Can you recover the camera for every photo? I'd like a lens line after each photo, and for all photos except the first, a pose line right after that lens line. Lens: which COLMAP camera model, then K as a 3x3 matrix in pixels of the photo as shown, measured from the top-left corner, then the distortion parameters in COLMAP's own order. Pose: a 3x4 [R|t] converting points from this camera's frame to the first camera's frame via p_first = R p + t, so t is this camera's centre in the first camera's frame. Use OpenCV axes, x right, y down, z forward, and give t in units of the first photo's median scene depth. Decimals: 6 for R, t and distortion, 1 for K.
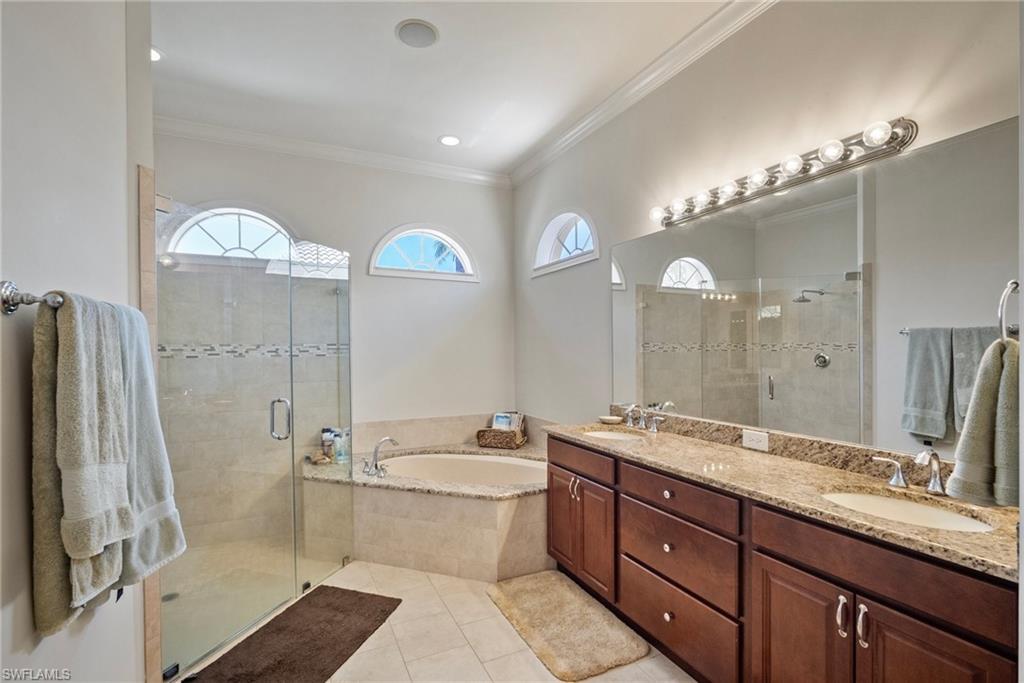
lens RADIAL K [[455.0, 0, 509.5], [0, 455.0, 348.4], [0, 0, 1]] dist [-0.010508, 0.000229]
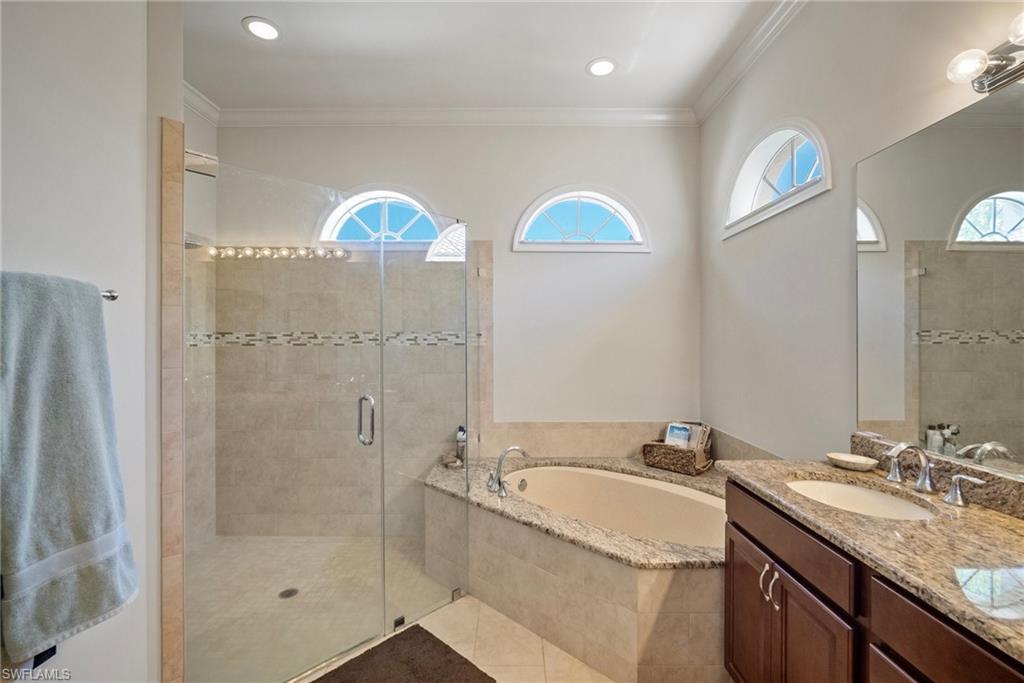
lens RADIAL K [[447.8, 0, 514.4], [0, 447.8, 339.8], [0, 0, 1]] dist [-0.012778, 0.003531]
pose [[0.902704, 0.005884, -0.430221, 0.074392], [-0.003960, 0.999978, 0.005368, 0.001543], [0.430243, -0.003142, 0.902707, 0.293848]]
